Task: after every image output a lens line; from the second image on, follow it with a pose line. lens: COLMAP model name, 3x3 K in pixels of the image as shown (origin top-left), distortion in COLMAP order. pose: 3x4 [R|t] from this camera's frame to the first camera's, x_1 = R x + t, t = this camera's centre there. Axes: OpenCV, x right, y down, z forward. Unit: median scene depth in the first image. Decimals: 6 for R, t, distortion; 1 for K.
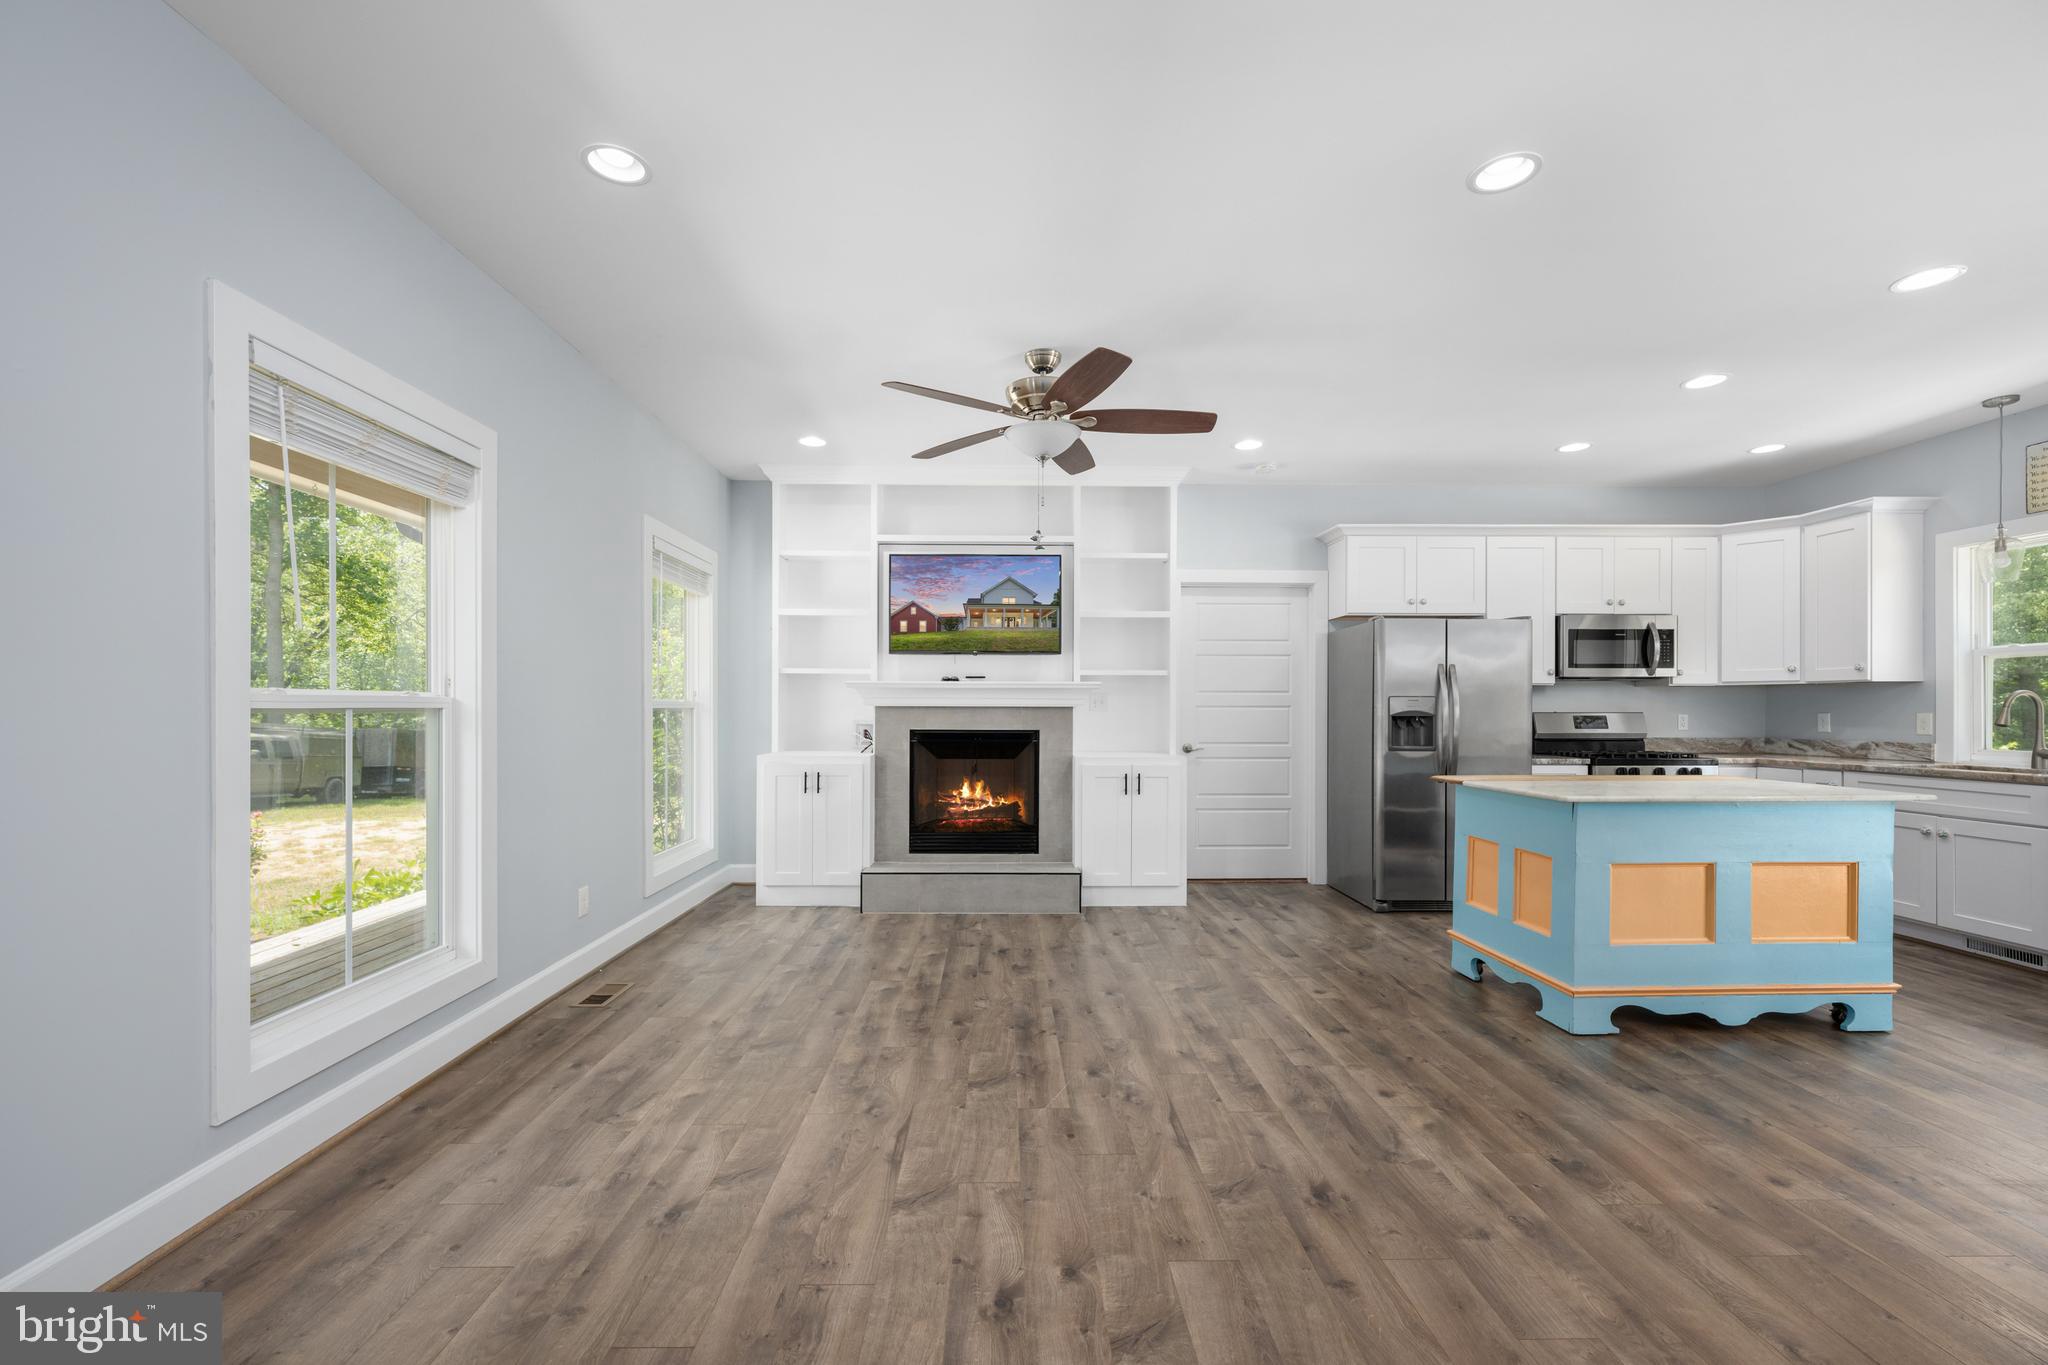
lens RADIAL K [[840.8, 0, 1019.2], [0, 840.8, 713.8], [0, 0, 1]] dist [0.000594, -0.000125]
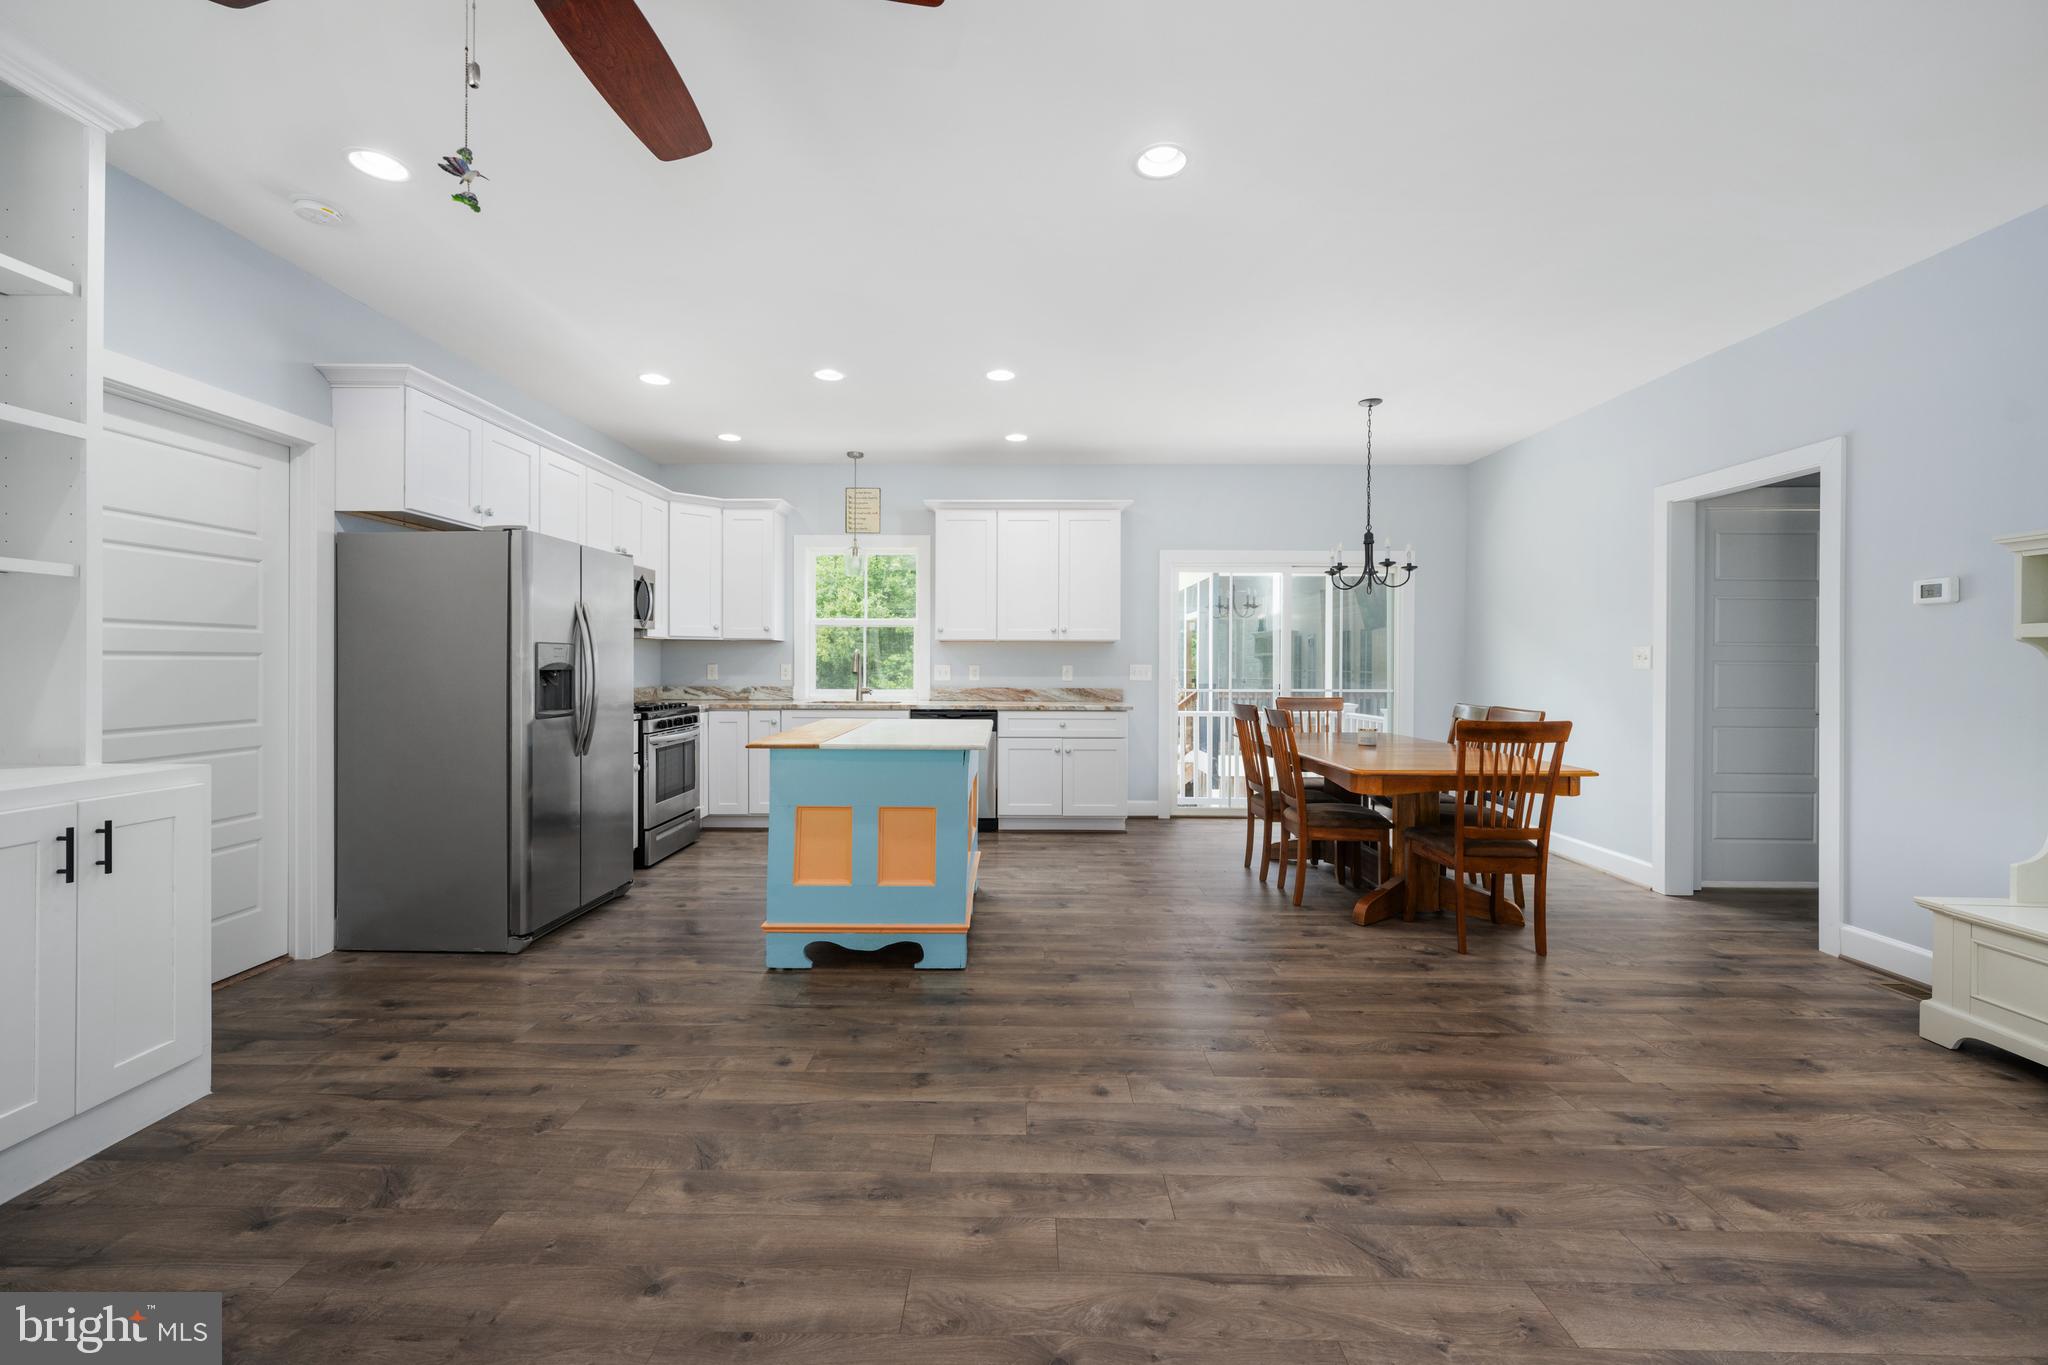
lens RADIAL K [[820.9, 0, 1015.8], [0, 820.9, 664.2], [0, 0, 1]] dist [0.000319, 0.000103]
pose [[0.033320, -0.002048, 0.999443, -0.225773], [0.001872, 0.999996, 0.001987, -0.002714], [-0.999443, 0.001804, 0.033324, 0.545185]]
